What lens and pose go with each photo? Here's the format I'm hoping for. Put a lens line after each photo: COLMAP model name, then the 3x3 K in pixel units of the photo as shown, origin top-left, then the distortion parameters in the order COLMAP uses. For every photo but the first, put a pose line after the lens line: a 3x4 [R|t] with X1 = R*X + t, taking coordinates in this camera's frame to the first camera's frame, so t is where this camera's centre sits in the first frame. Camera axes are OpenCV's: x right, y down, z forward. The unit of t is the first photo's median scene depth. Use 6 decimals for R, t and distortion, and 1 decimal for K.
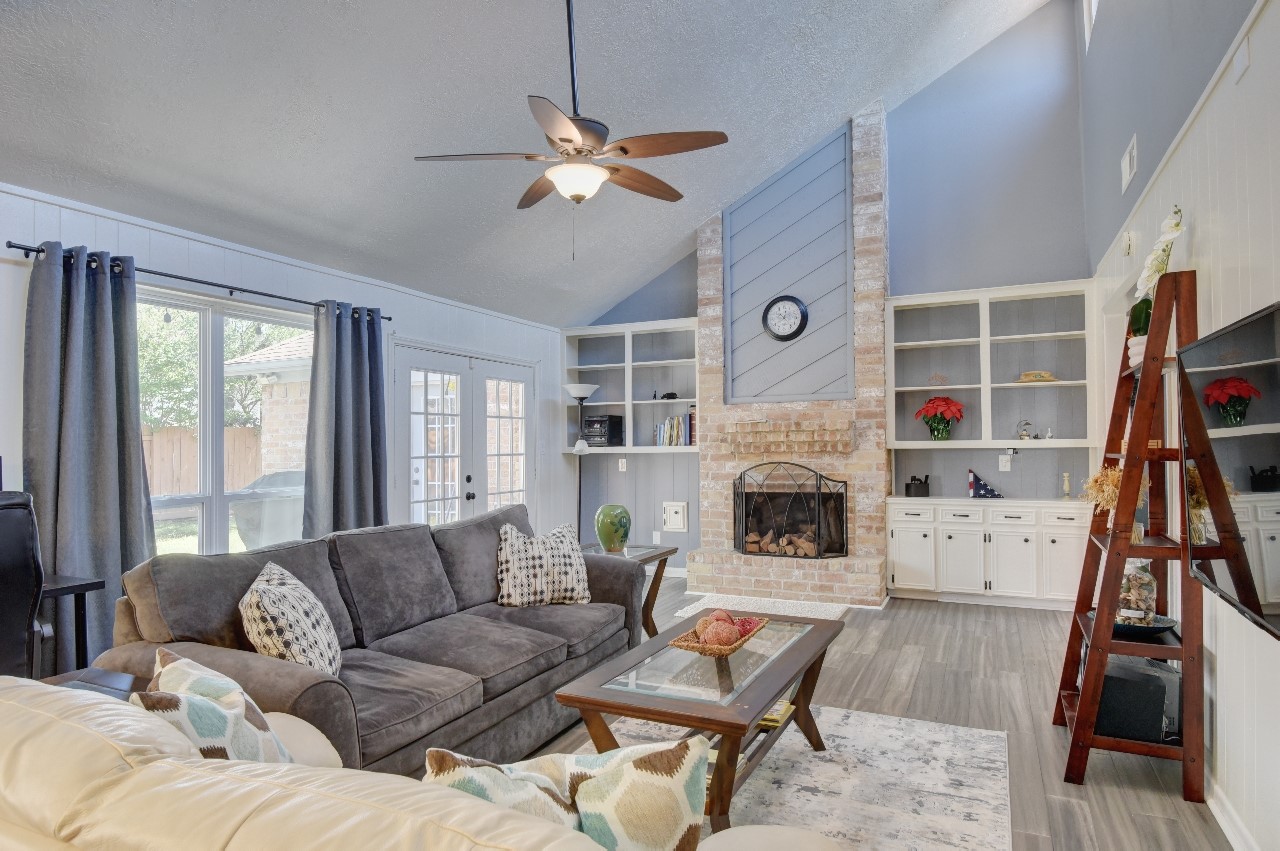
lens RADIAL K [[767.7, 0, 642.7], [0, 767.7, 433.1], [0, 0, 1]] dist [-0.021844, -0.016126]
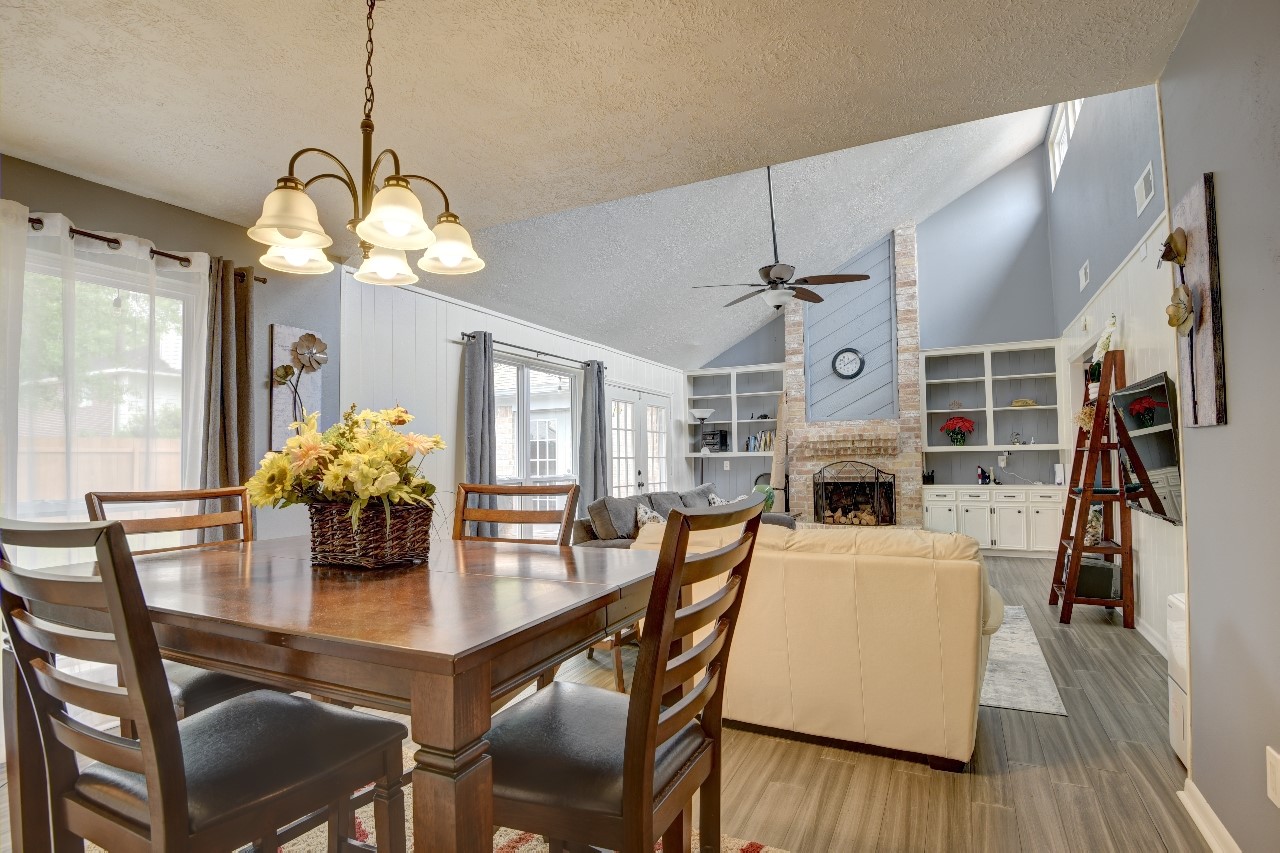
lens RADIAL K [[651.1, 0, 633.8], [0, 651.1, 430.7], [0, 0, 1]] dist [-0.055926, -0.001354]
pose [[0.999090, -0.003690, -0.042490, -0.184996], [0.002516, 0.999615, -0.027646, 0.012649], [0.042575, 0.027514, 0.998714, -0.266900]]
